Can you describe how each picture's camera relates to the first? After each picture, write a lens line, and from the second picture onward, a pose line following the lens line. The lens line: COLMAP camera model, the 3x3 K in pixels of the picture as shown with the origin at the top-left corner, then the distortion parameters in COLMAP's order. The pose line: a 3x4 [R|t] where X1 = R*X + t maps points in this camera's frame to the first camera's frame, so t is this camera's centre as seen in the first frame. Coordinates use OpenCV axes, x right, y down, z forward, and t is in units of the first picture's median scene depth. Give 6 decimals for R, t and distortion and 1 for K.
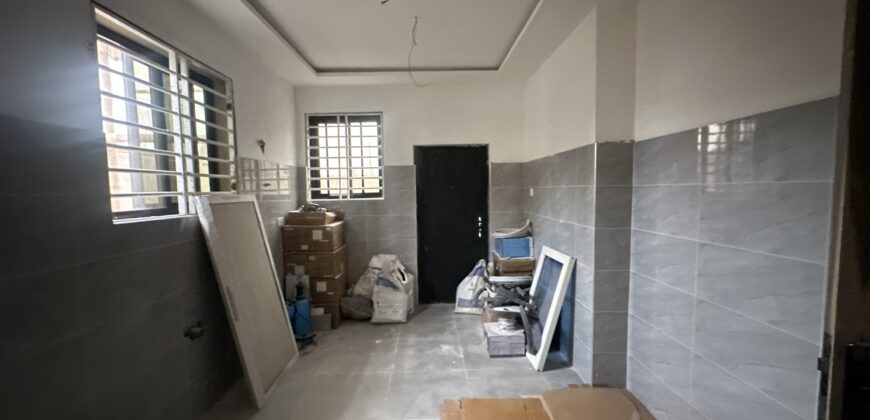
lens RADIAL K [[347.4, 0, 433.6], [0, 347.4, 210.7], [0, 0, 1]] dist [-0.002368, 0.000837]
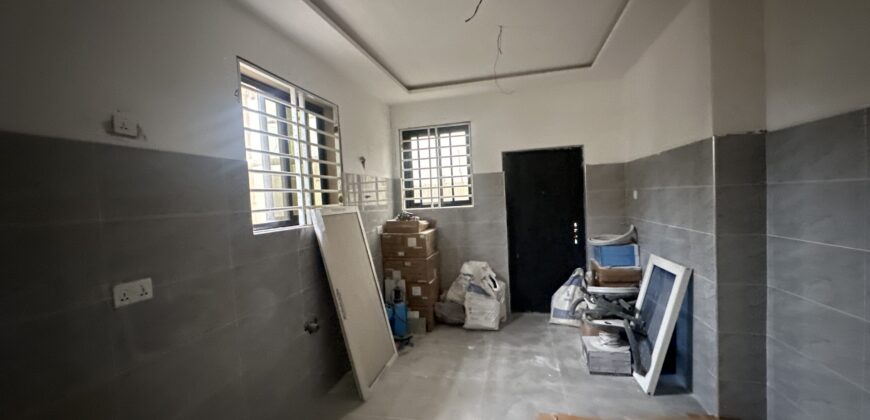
lens RADIAL K [[347.4, 0, 433.4], [0, 347.4, 210.6], [0, 0, 1]] dist [-0.002368, 0.000837]
pose [[0.966089, -0.024361, -0.257059, 0.005861], [0.020076, 0.999613, -0.019280, -0.005959], [0.257429, 0.013466, 0.966203, -0.014727]]
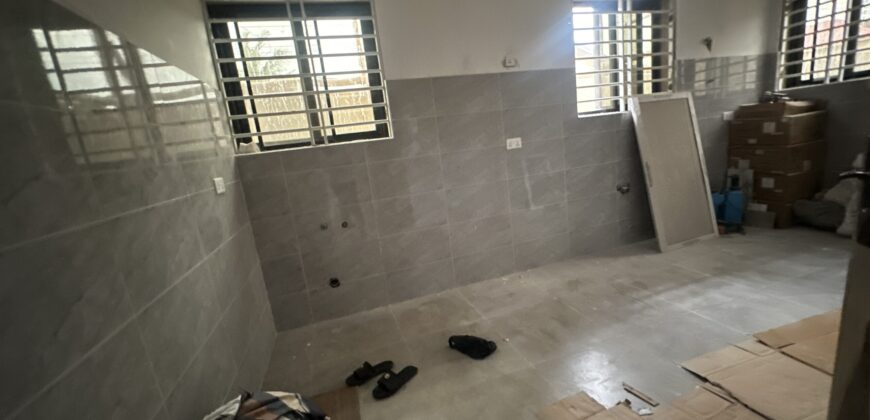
lens RADIAL K [[347.4, 0, 438.2], [0, 347.4, 211.4], [0, 0, 1]] dist [-0.002368, 0.000837]
pose [[0.277013, 0.181452, -0.943578, 0.447702], [0.054295, 0.977483, 0.203911, 0.067386], [0.959331, -0.107718, 0.260924, -0.169584]]
